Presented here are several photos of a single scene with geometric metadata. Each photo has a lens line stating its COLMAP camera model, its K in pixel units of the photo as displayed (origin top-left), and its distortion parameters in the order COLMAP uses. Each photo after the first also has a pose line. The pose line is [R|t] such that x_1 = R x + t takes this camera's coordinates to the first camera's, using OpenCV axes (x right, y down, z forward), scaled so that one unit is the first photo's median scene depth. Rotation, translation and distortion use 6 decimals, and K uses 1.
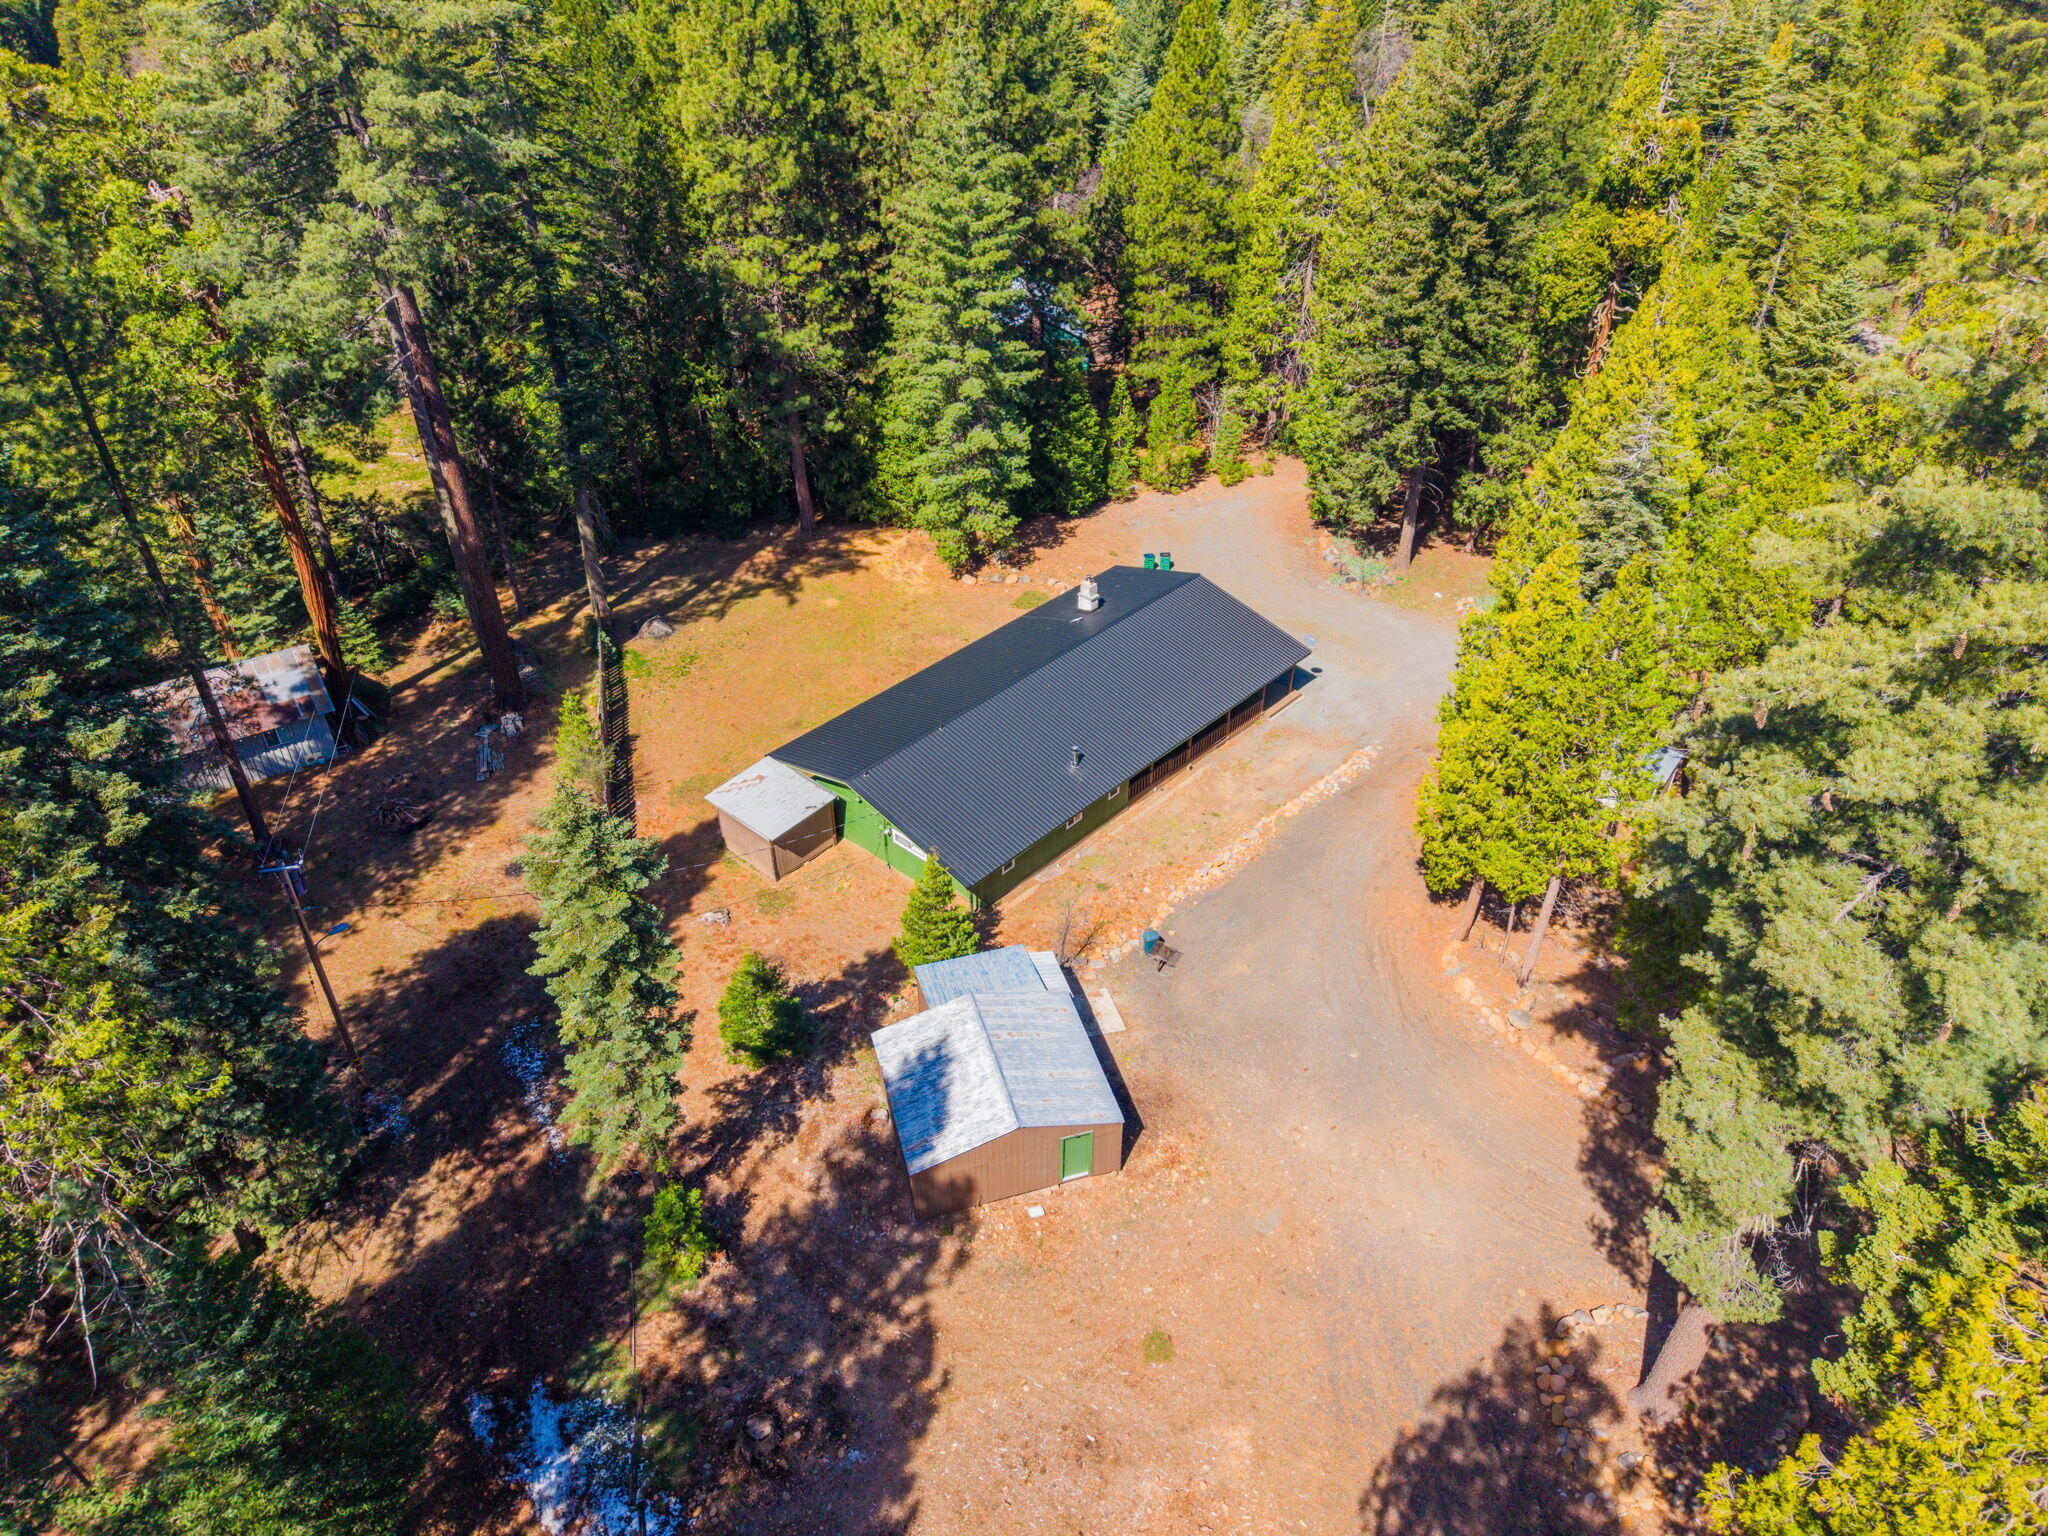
lens RADIAL K [[1374.5, 0, 1033.2], [0, 1374.5, 765.4], [0, 0, 1]] dist [0.018773, -0.020307]
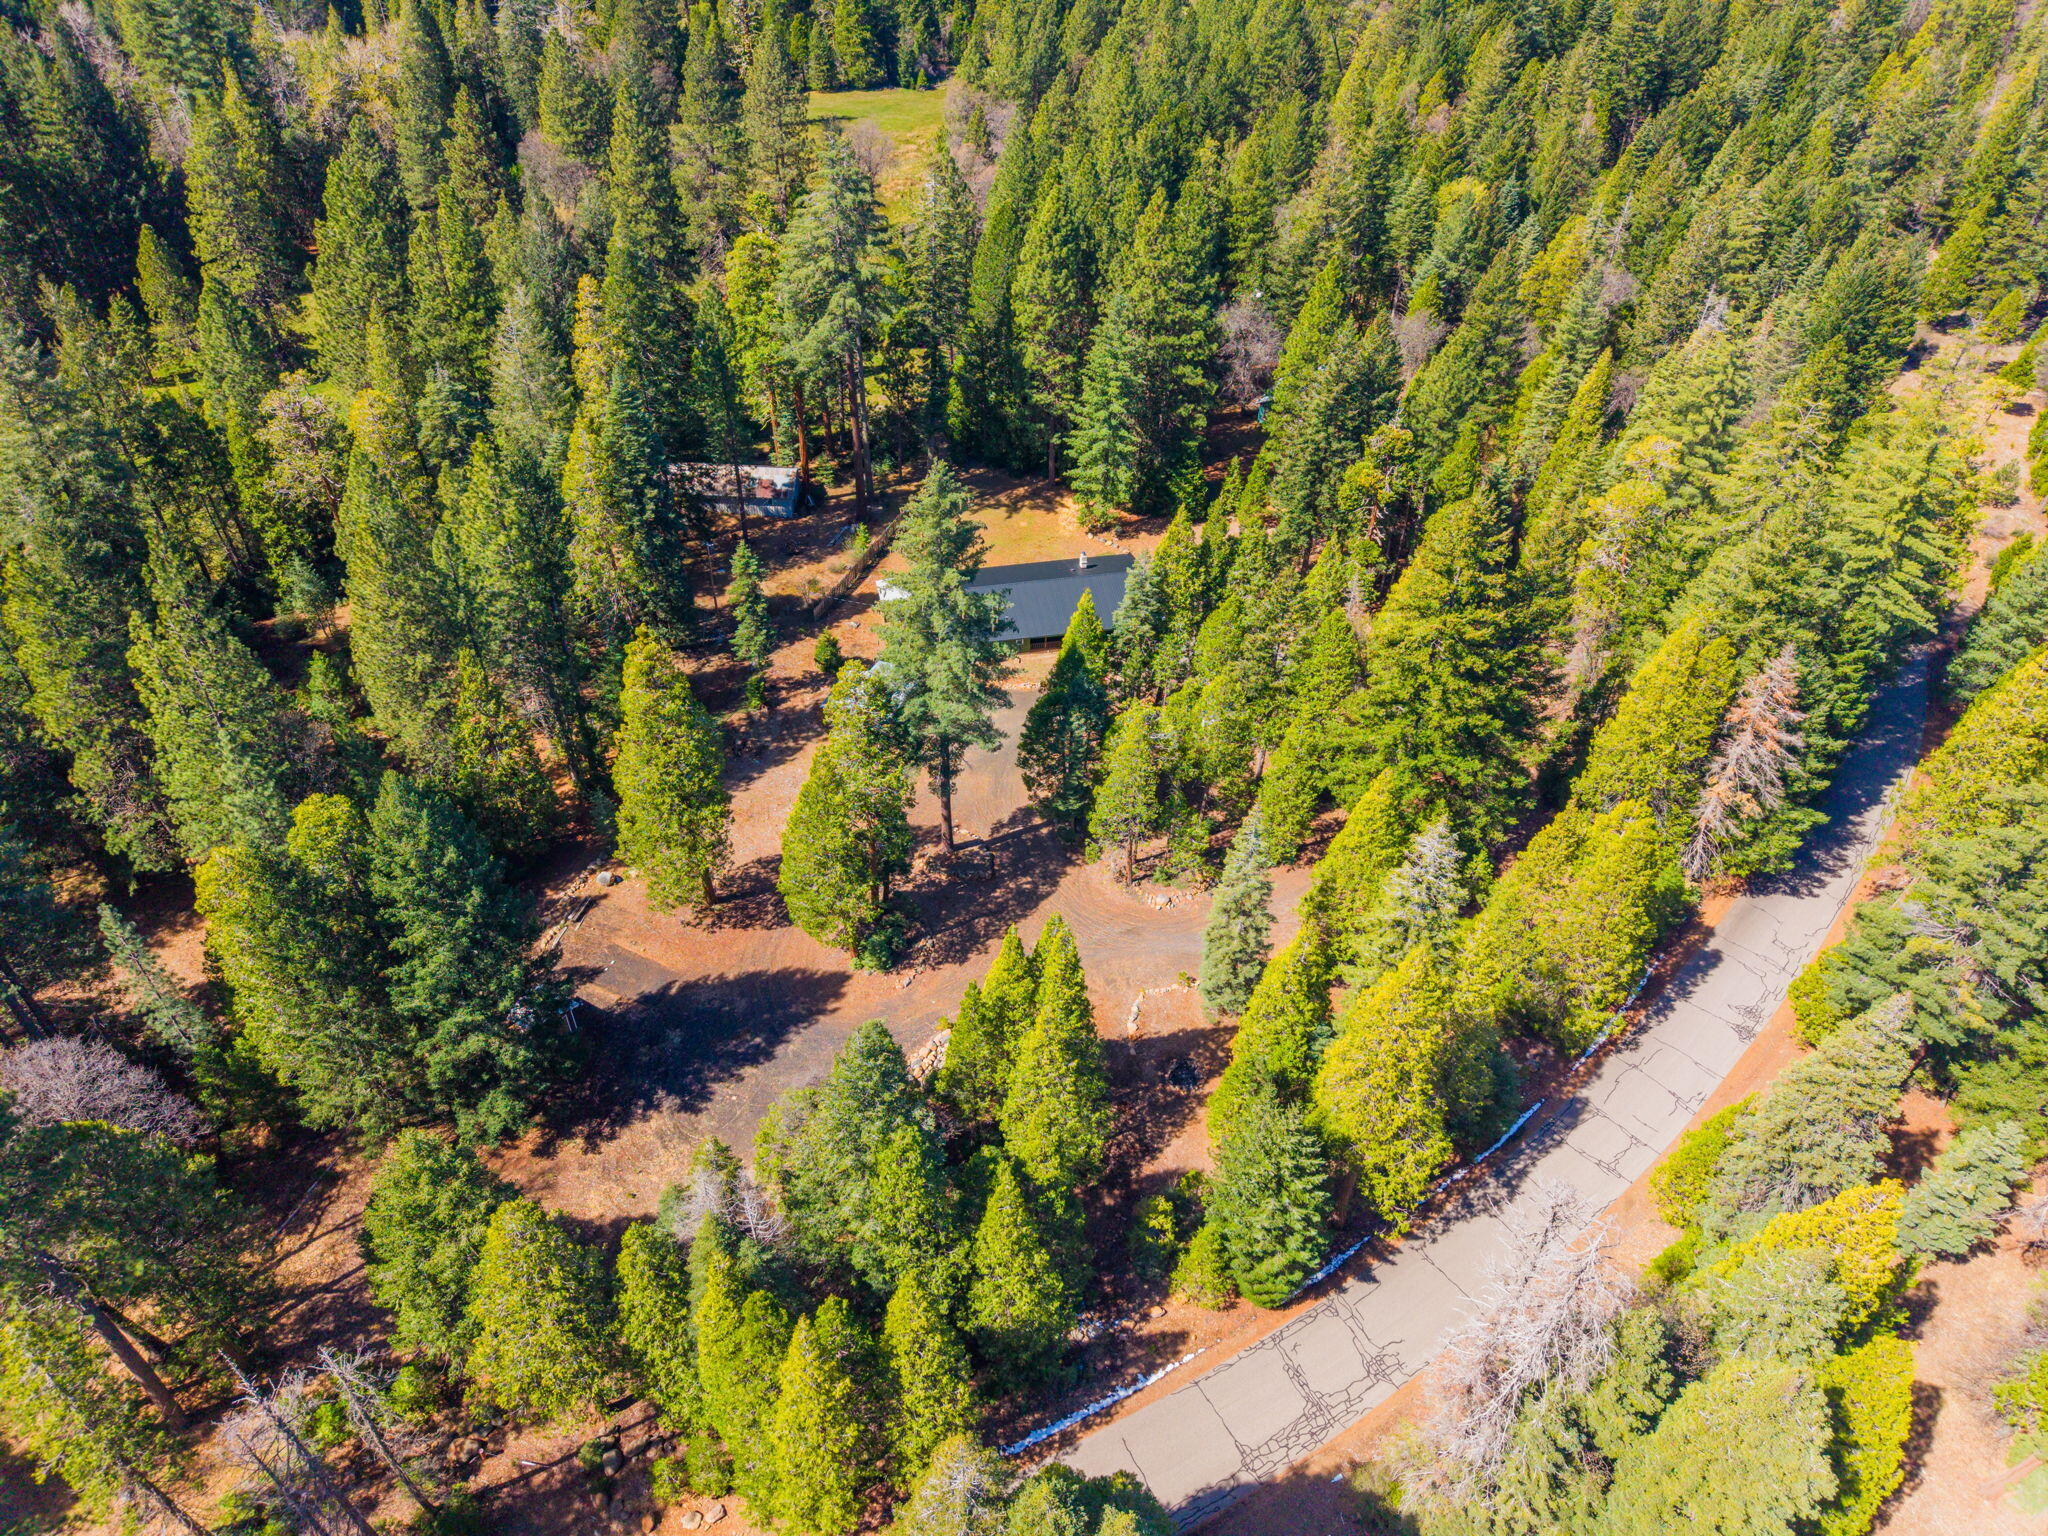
lens RADIAL K [[1374.5, 0, 1036.0], [0, 1374.5, 771.6], [0, 0, 1]] dist [0.018773, -0.020307]
pose [[0.808953, 0.405447, -0.425686, 1.014636], [-0.361827, 0.914099, 0.183040, -0.187326], [0.463332, 0.005954, 0.886165, -0.907111]]
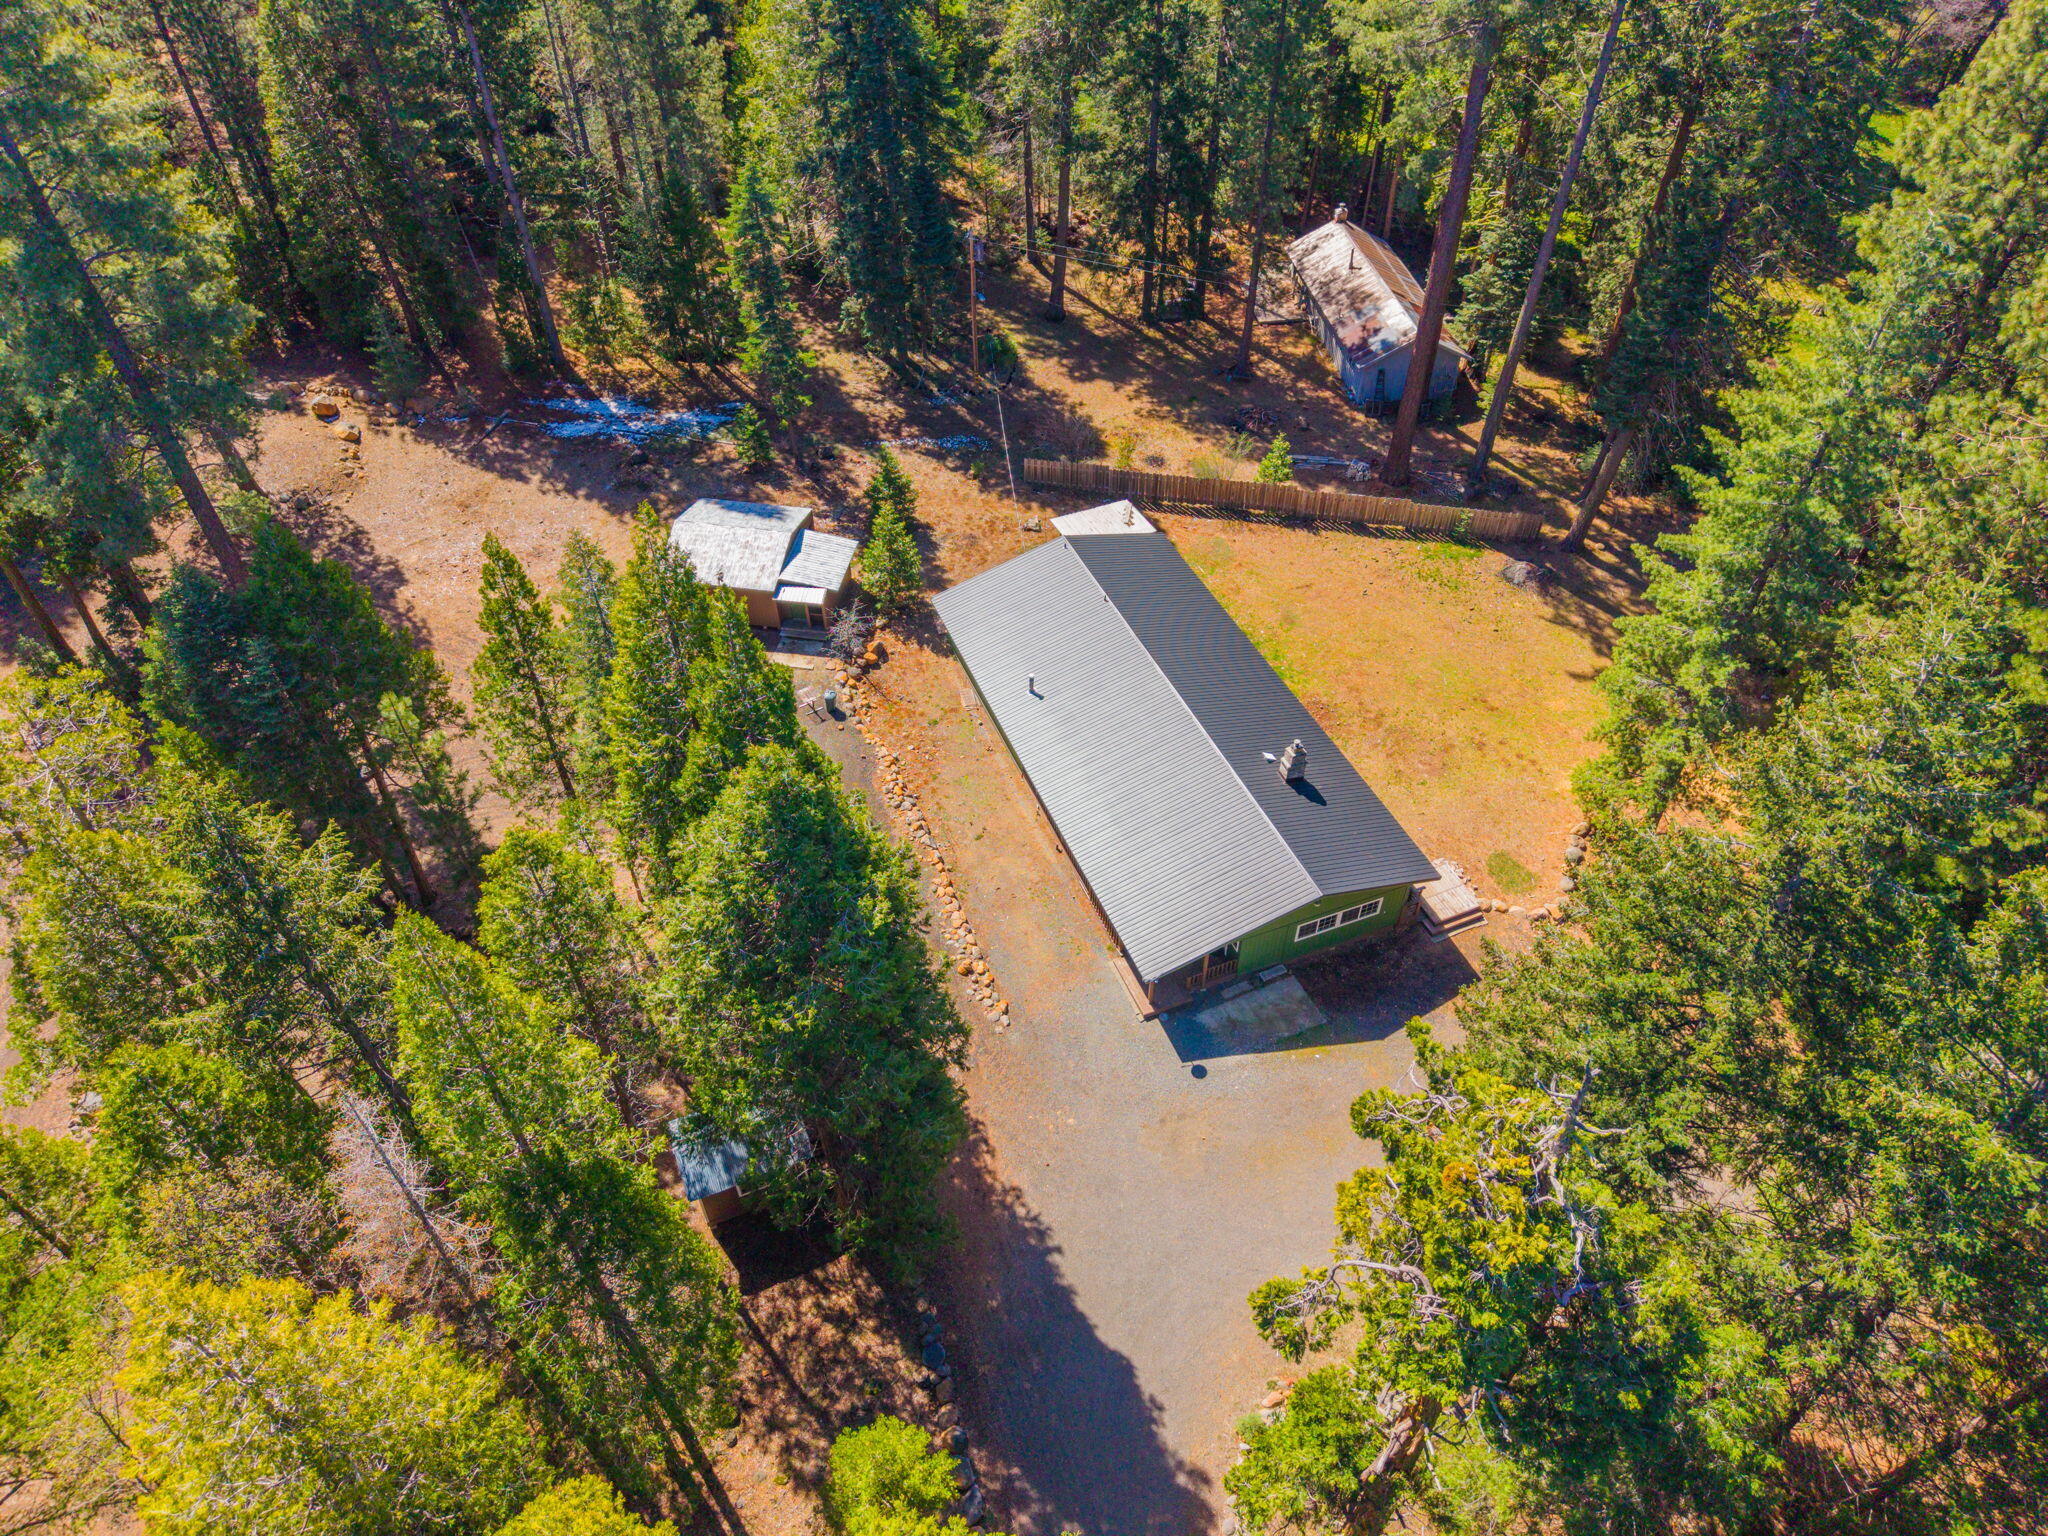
lens RADIAL K [[1374.5, 0, 1026.7], [0, 1374.5, 754.9], [0, 0, 1]] dist [0.018773, -0.020307]
pose [[-0.431617, 0.640856, -0.634831, 0.625510], [-0.520836, 0.397550, 0.755436, -0.653302], [0.736503, 0.656702, 0.162192, 0.744816]]
